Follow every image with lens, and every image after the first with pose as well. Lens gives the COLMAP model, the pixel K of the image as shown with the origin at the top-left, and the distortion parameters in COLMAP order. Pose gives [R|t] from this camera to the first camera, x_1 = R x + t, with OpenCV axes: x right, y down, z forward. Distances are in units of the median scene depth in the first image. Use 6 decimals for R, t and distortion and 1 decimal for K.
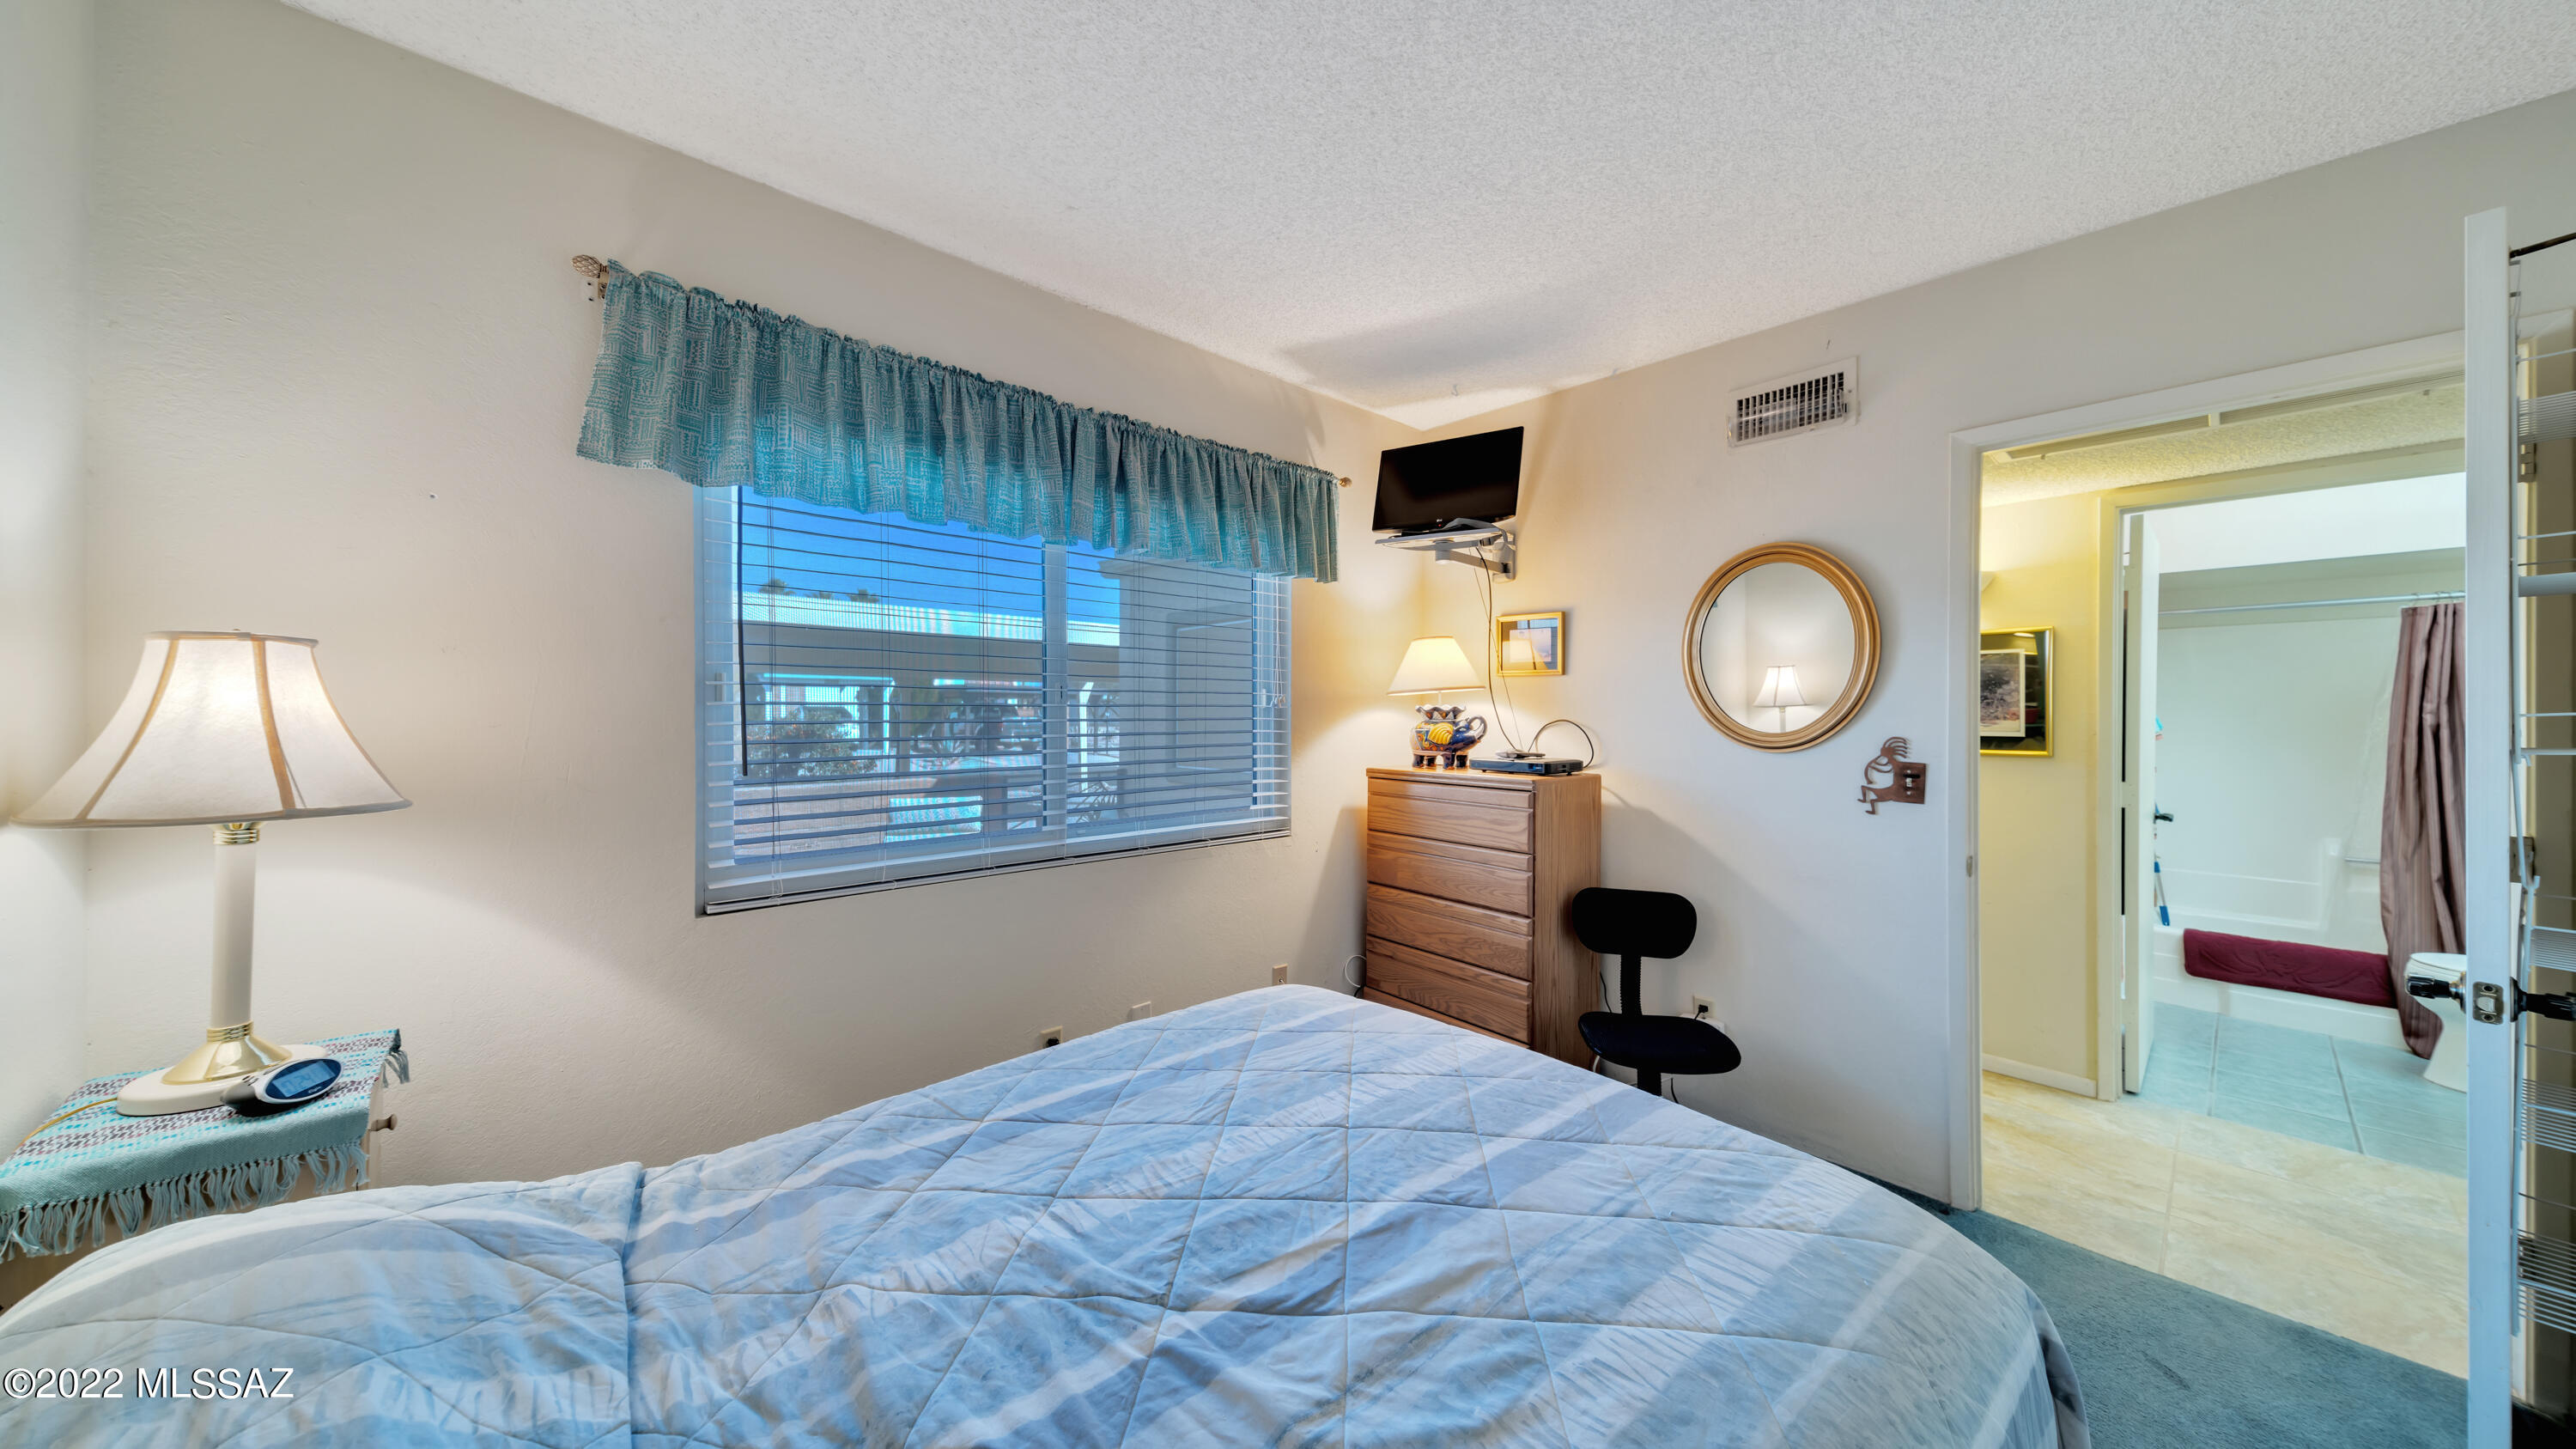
lens RADIAL K [[814.3, 0, 1275.7], [0, 814.3, 717.7], [0, 0, 1]] dist [0.000904, 0.000009]
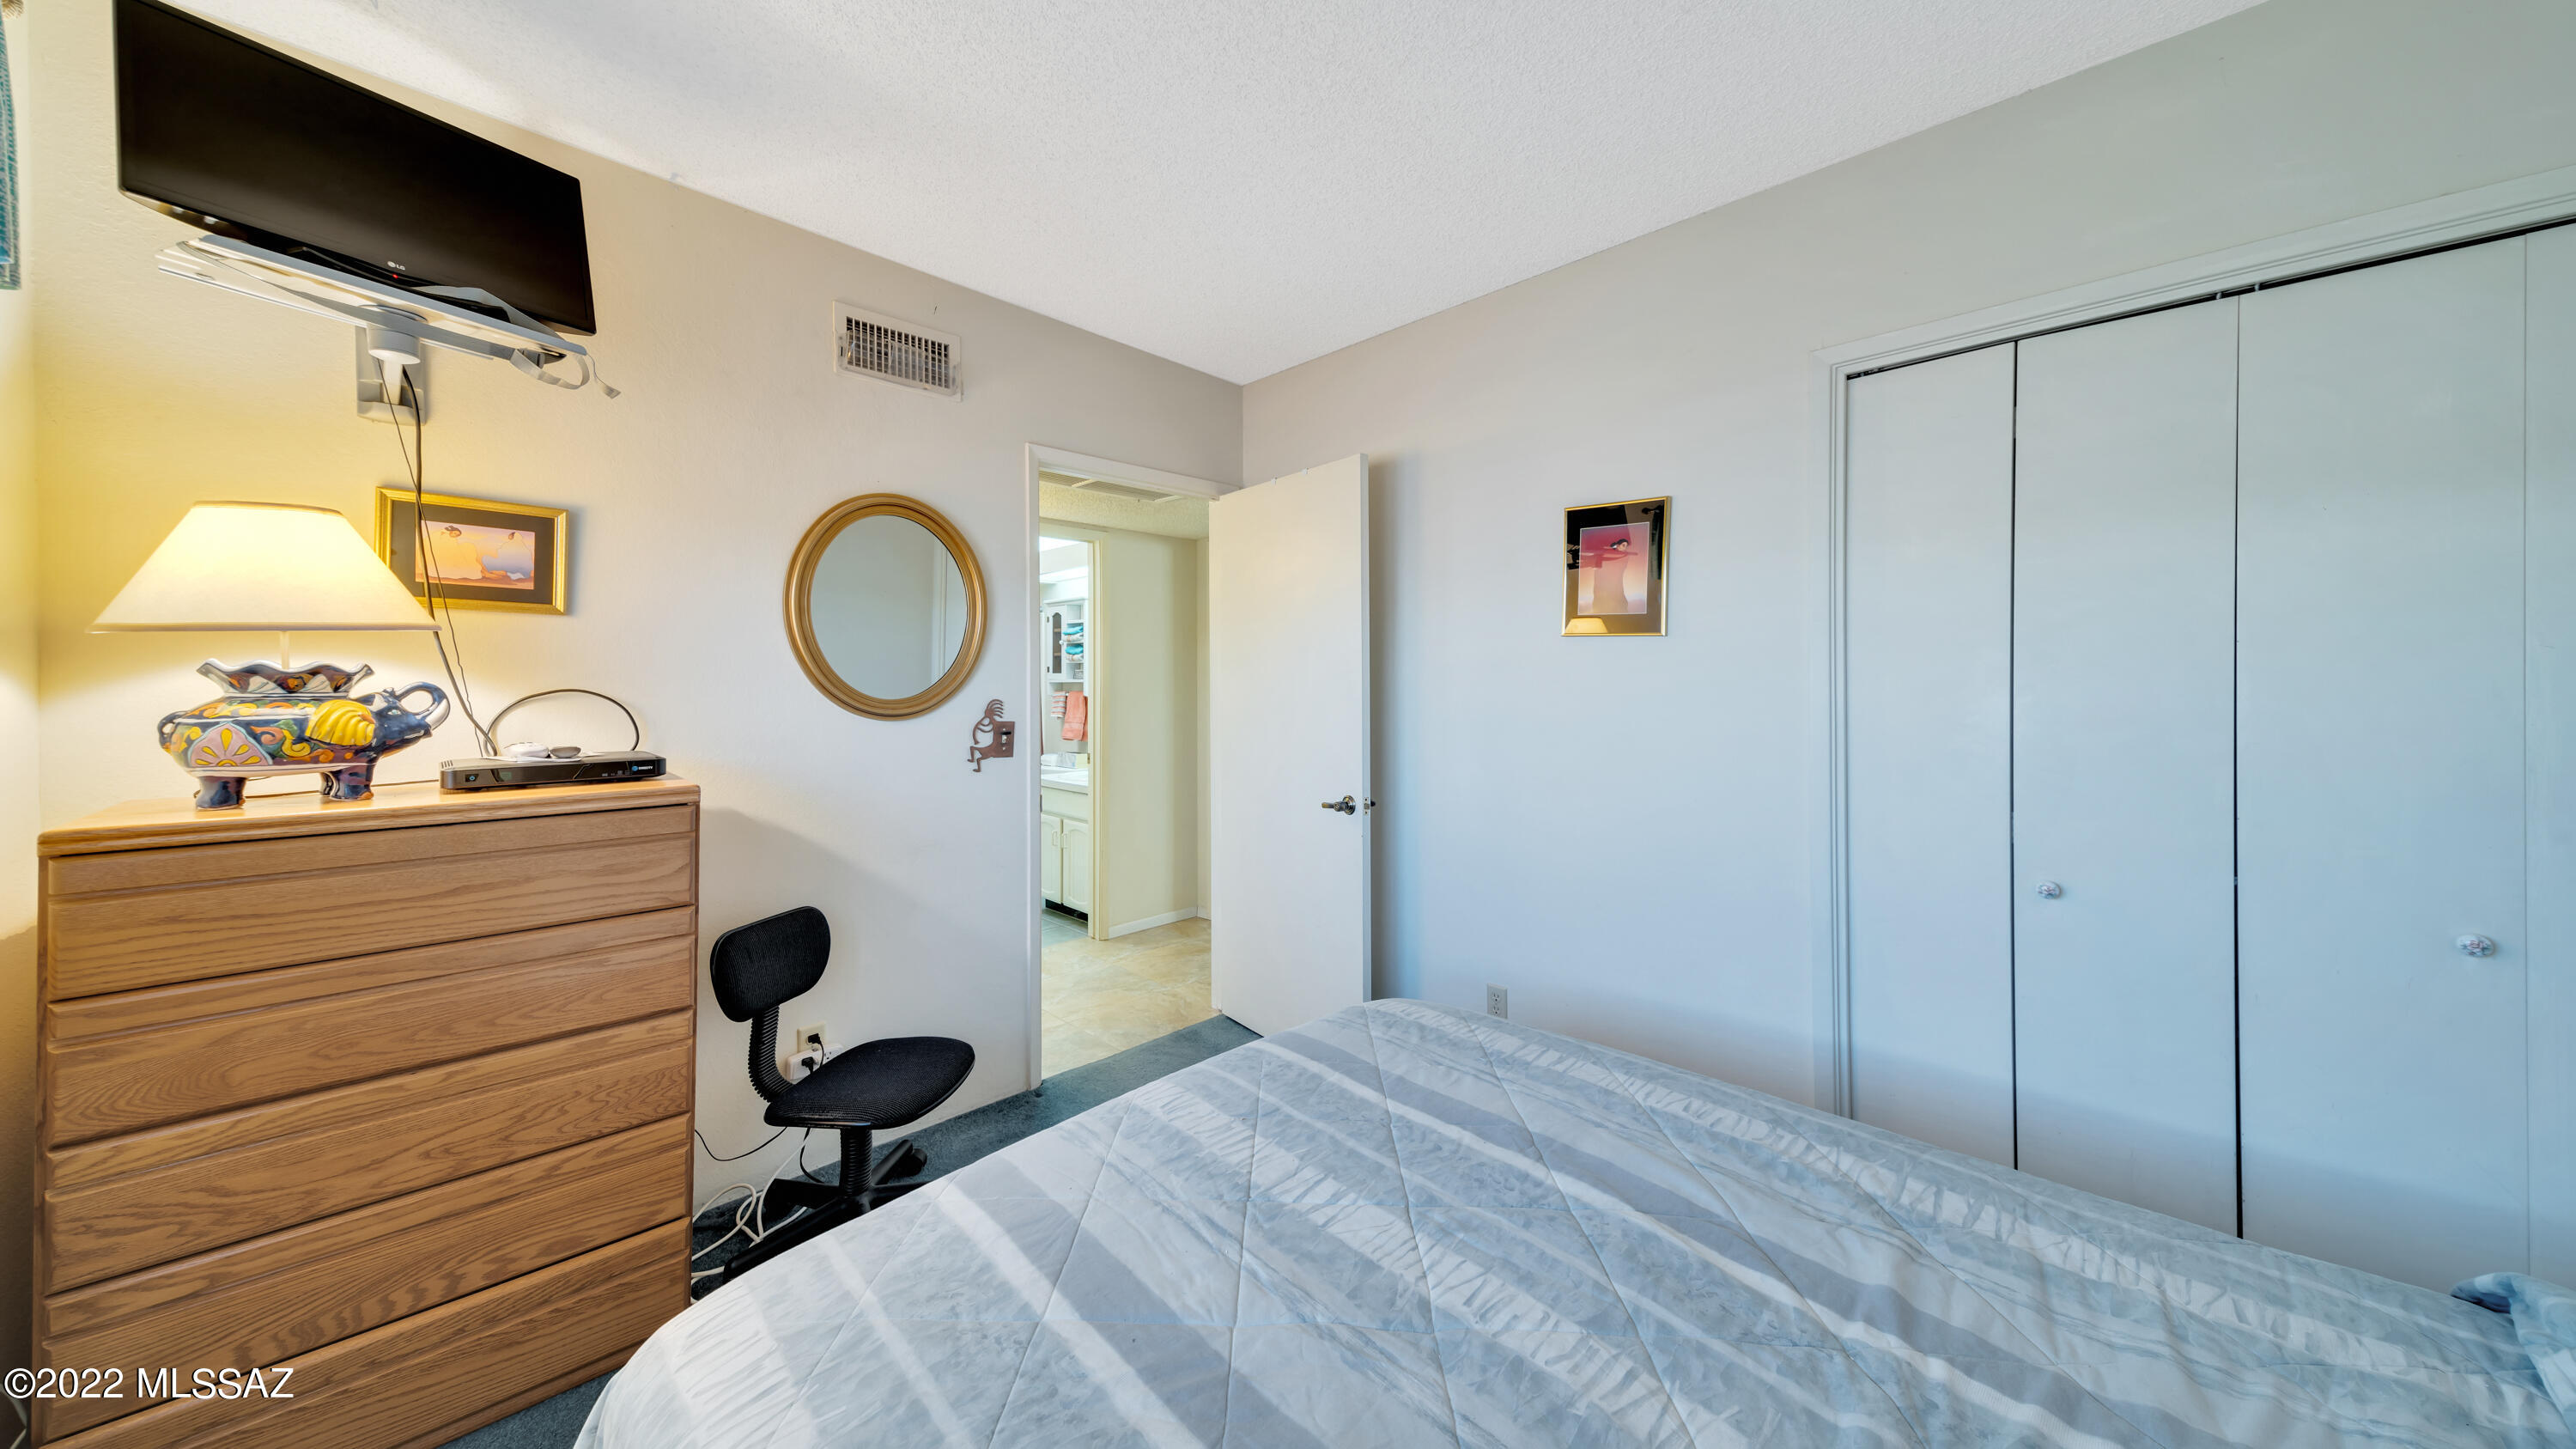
lens RADIAL K [[851.0, 0, 1276.3], [0, 851.0, 697.5], [0, 0, 1]] dist [0.020381, -0.000003]
pose [[-0.048246, -0.023556, 0.998558, -0.409151], [0.006256, 0.999695, 0.023885, -0.004139], [-0.998816, 0.007400, -0.048084, 0.661941]]
